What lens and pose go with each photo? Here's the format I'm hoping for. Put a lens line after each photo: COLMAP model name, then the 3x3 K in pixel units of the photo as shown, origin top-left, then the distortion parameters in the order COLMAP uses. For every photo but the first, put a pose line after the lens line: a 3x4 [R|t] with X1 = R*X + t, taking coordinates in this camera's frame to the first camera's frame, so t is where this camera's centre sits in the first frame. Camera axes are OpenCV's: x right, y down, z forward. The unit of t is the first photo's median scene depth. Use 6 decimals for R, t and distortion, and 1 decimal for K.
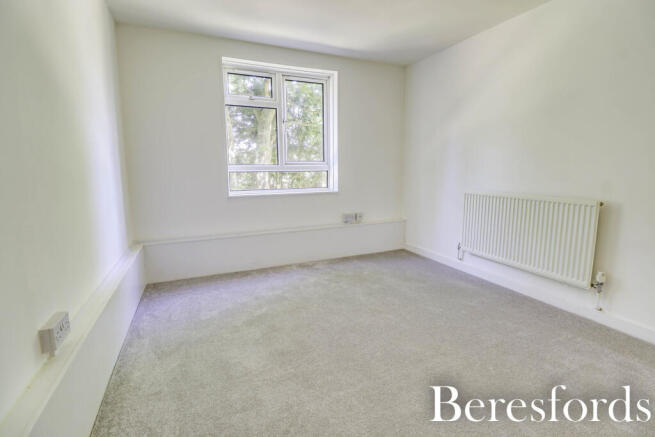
lens RADIAL K [[306.8, 0, 327.7], [0, 306.8, 208.8], [0, 0, 1]] dist [-0.011923, -0.000515]
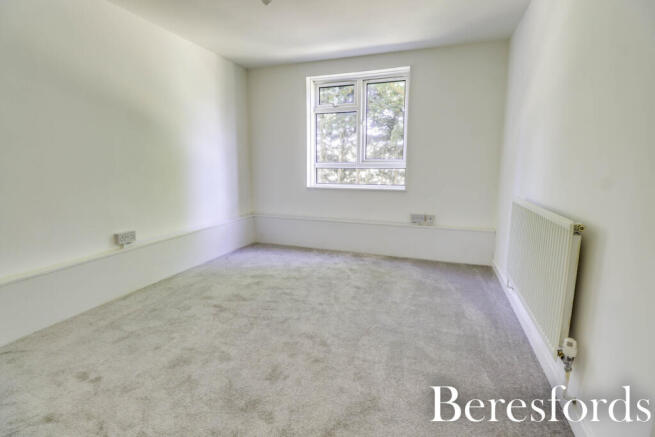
lens RADIAL K [[306.8, 0, 327.7], [0, 306.8, 208.8], [0, 0, 1]] dist [-0.011923, -0.000515]
pose [[0.723628, 0.105524, -0.682076, 0.606699], [-0.101682, 0.993759, 0.045869, -0.017670], [0.682659, 0.036163, 0.729841, 0.138628]]
